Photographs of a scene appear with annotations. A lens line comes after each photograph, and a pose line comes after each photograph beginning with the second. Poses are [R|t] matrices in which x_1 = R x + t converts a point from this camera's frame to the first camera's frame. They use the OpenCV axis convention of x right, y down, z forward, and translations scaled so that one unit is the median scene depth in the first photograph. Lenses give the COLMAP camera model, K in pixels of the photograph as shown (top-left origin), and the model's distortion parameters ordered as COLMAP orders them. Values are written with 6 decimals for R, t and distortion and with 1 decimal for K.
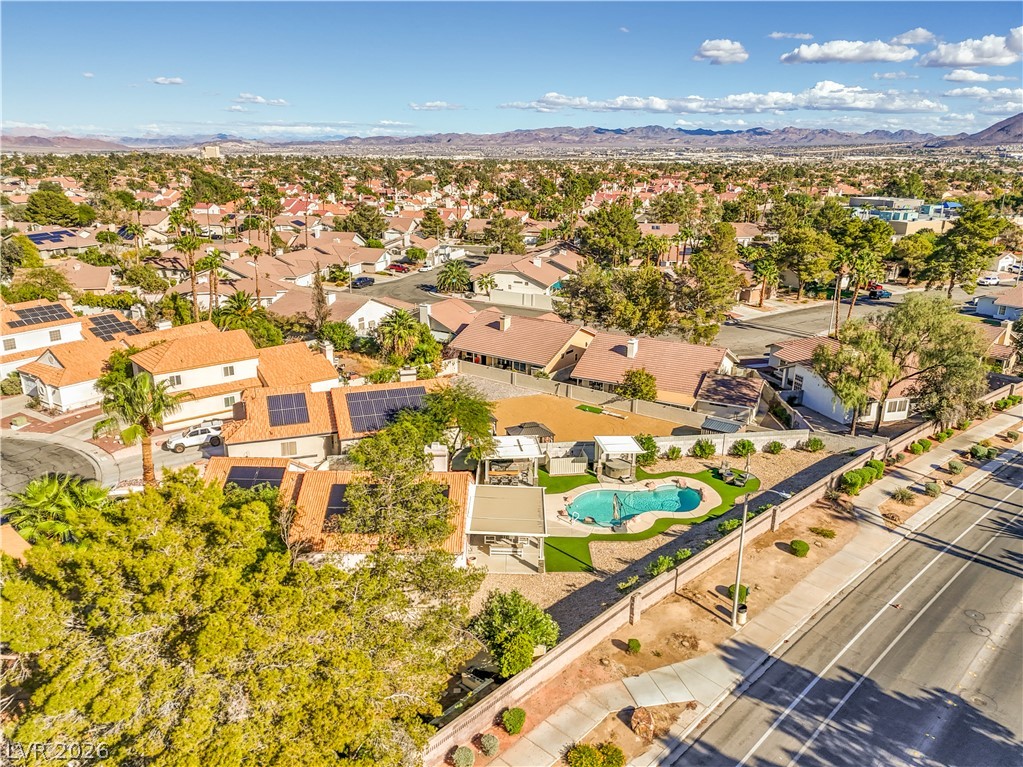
lens RADIAL K [[751.6, 0, 511.5], [0, 751.6, 383.5], [0, 0, 1]] dist [0.052589, -0.034964]
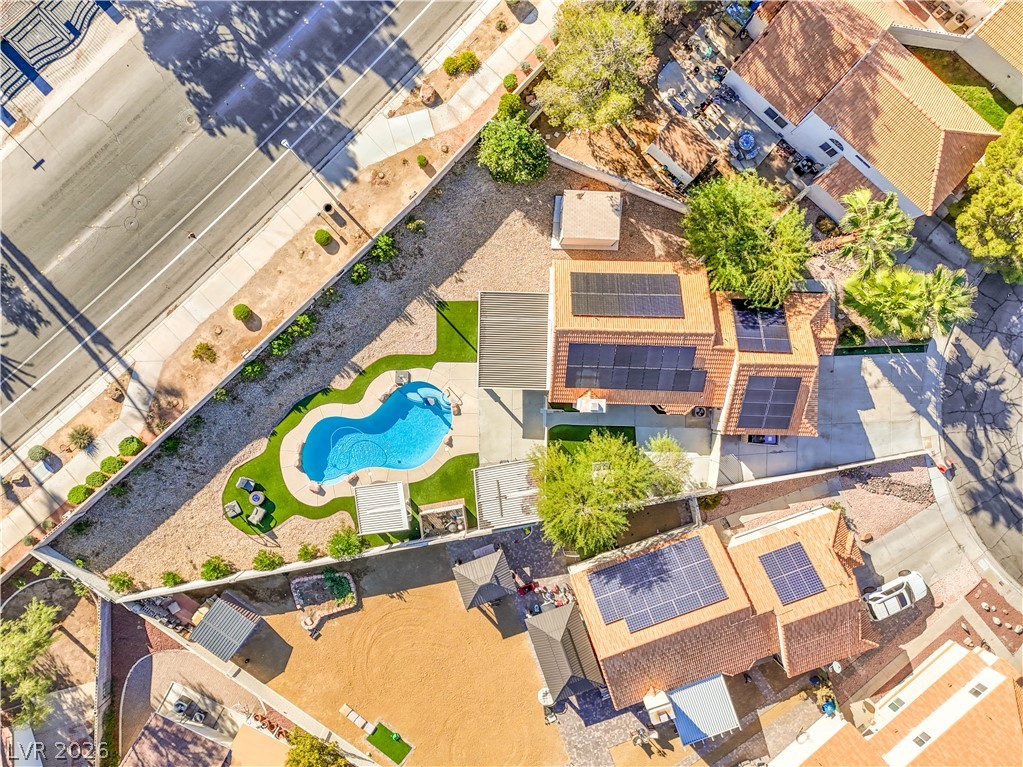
lens RADIAL K [[737.9, 0, 511.5], [0, 737.9, 383.5], [0, 0, 1]] dist [0.078896, -0.070897]
pose [[-0.998641, -0.011804, -0.050767, 0.046612], [-0.044807, -0.303152, 0.951888, -0.768795], [-0.026626, 0.952869, 0.302211, 0.702316]]
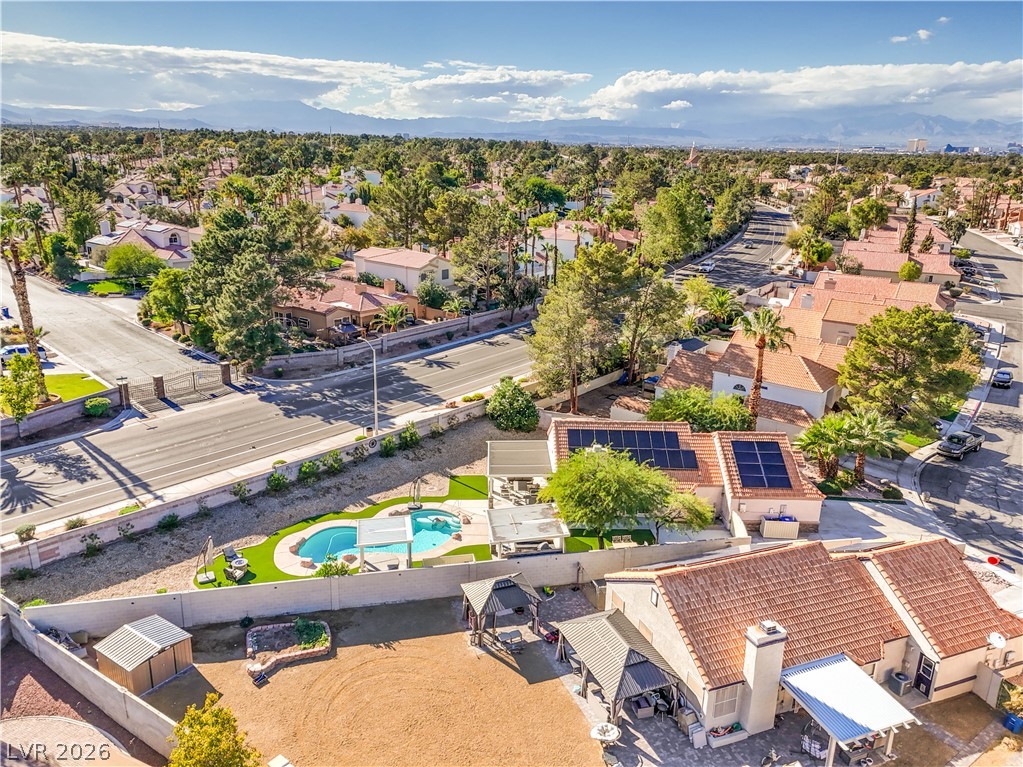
lens RADIAL K [[737.9, 0, 511.5], [0, 737.9, 383.5], [0, 0, 1]] dist [0.078896, -0.070897]
pose [[-0.998778, -0.023661, -0.043380, 0.057032], [-0.044252, 0.818932, 0.572182, -0.547081], [0.021986, 0.573403, -0.818979, 1.758908]]
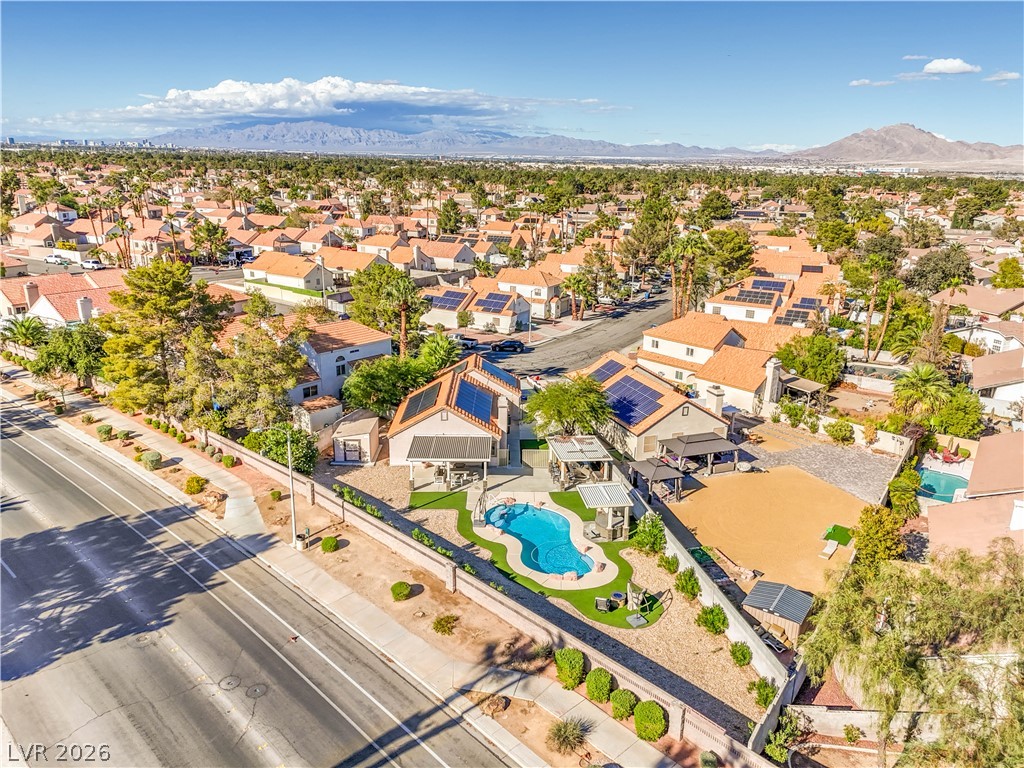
lens RADIAL K [[752.3, 0, 512.0], [0, 752.3, 384.0], [0, 0, 1]] dist [0.052589, -0.034964]
pose [[0.018087, 0.276493, -0.960846, 1.090728], [-0.315055, 0.913622, 0.256973, -0.262778], [0.948901, 0.298072, 0.103635, 0.880447]]
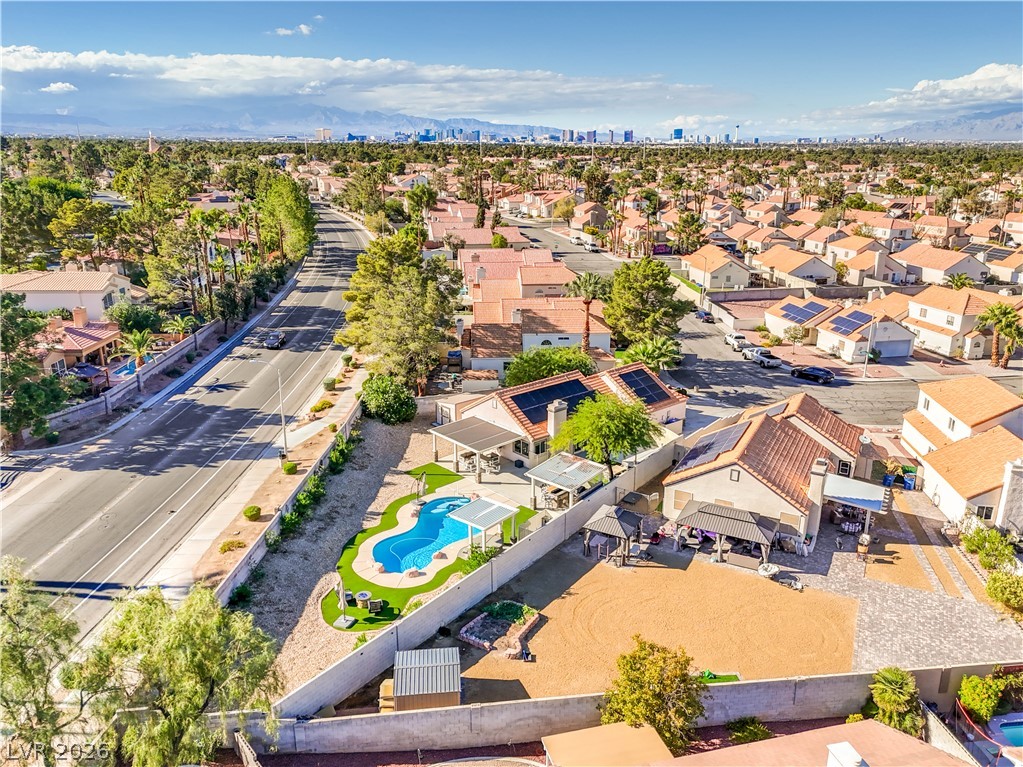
lens RADIAL K [[761.9, 0, 511.5], [0, 761.9, 383.5], [0, 0, 1]] dist [0.038495, -0.023272]
pose [[-0.740825, 0.187305, -0.645055, 0.712363], [-0.211300, 0.846595, 0.488497, -0.505416], [0.637598, 0.498191, -0.587601, 1.638935]]
